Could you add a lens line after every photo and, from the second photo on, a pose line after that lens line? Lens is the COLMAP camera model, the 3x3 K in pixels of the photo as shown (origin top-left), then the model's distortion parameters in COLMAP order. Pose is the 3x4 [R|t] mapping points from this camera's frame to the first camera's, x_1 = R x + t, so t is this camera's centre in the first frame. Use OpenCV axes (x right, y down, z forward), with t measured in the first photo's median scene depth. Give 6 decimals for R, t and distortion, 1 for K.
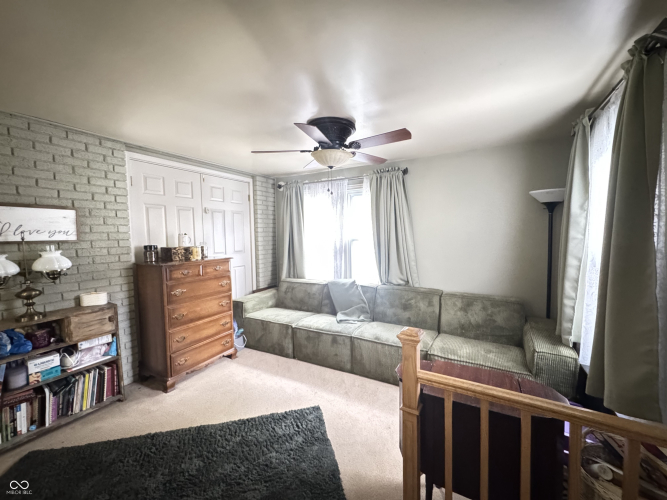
lens RADIAL K [[264.1, 0, 333.2], [0, 264.1, 249.7], [0, 0, 1]] dist [-0.000502, -0.000259]
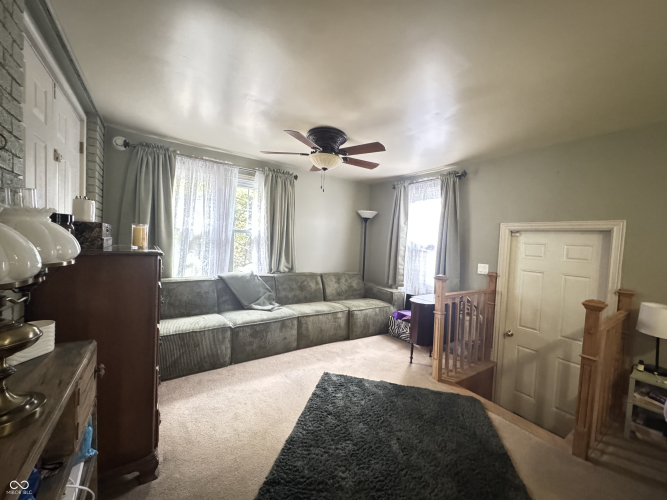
lens RADIAL K [[264.1, 0, 333.2], [0, 264.1, 249.7], [0, 0, 1]] dist [-0.000502, -0.000259]
pose [[0.449212, 0.003725, 0.893418, -0.833826], [-0.001811, 0.999993, -0.003259, 0.043668], [-0.893424, -0.000154, 0.449215, 0.342195]]
